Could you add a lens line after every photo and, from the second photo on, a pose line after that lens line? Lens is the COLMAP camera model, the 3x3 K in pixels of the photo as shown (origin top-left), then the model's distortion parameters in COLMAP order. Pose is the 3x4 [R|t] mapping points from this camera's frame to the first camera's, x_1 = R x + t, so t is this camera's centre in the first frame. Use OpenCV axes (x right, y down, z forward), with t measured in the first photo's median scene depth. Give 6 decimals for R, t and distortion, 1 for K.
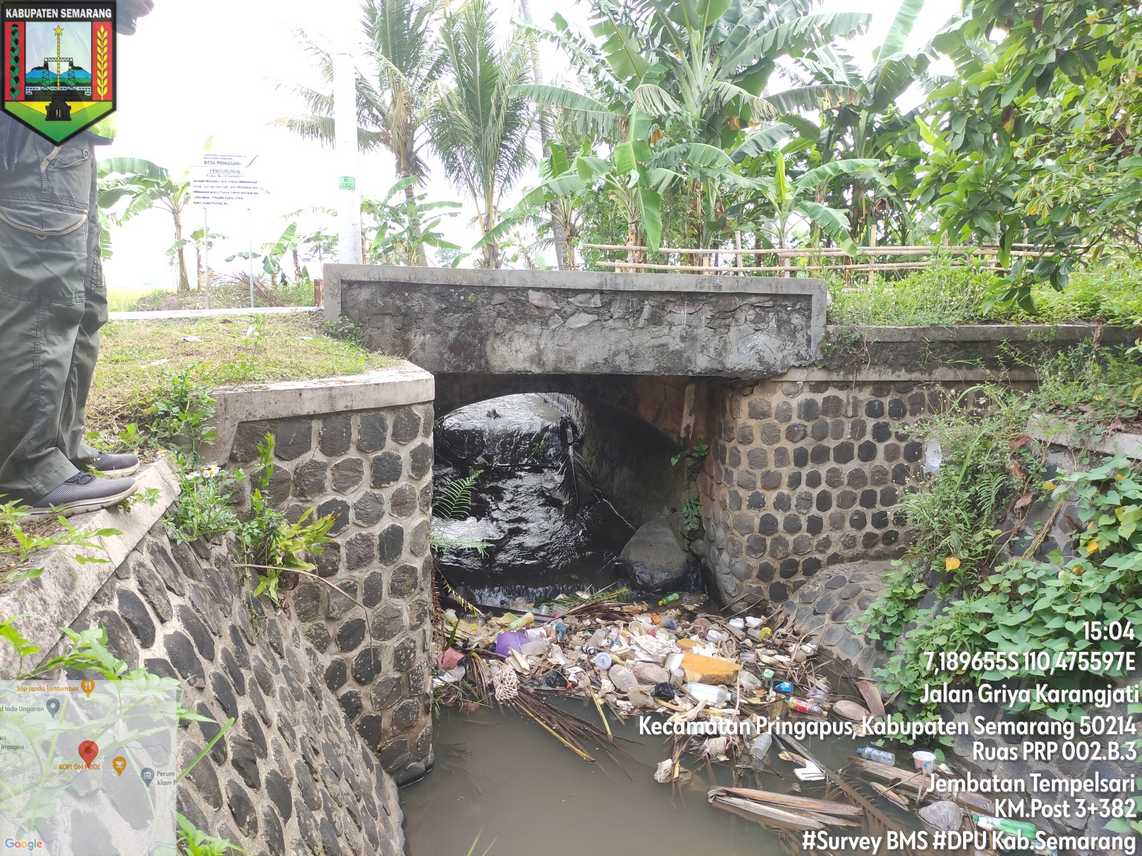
lens RADIAL K [[844.5, 0, 568.2], [0, 844.5, 428.7], [0, 0, 1]] dist [0.049149, -0.053101]
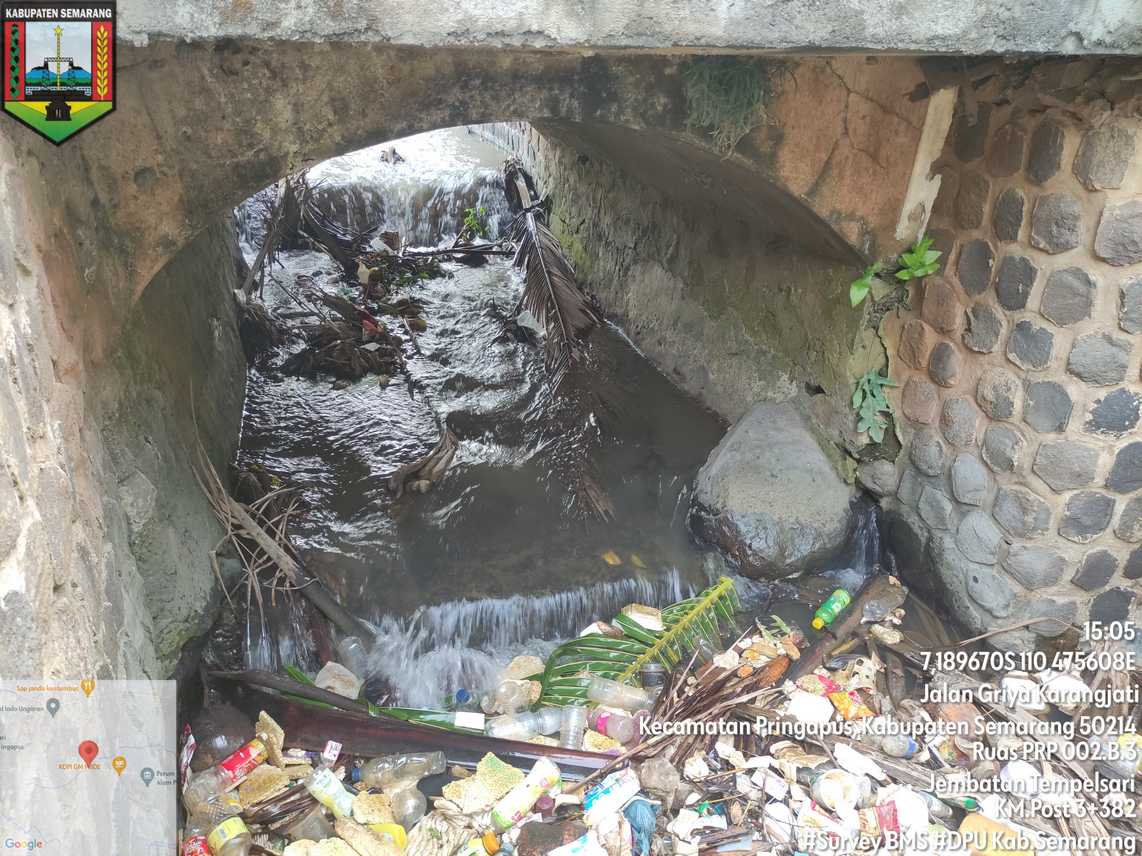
lens RADIAL K [[844.5, 0, 568.2], [0, 844.5, 428.7], [0, 0, 1]] dist [0.049149, -0.053101]
pose [[0.993868, -0.055335, 0.095736, -0.043946], [0.023237, 0.950967, 0.308419, -0.023422], [-0.108108, -0.304303, 0.946421, 0.480347]]
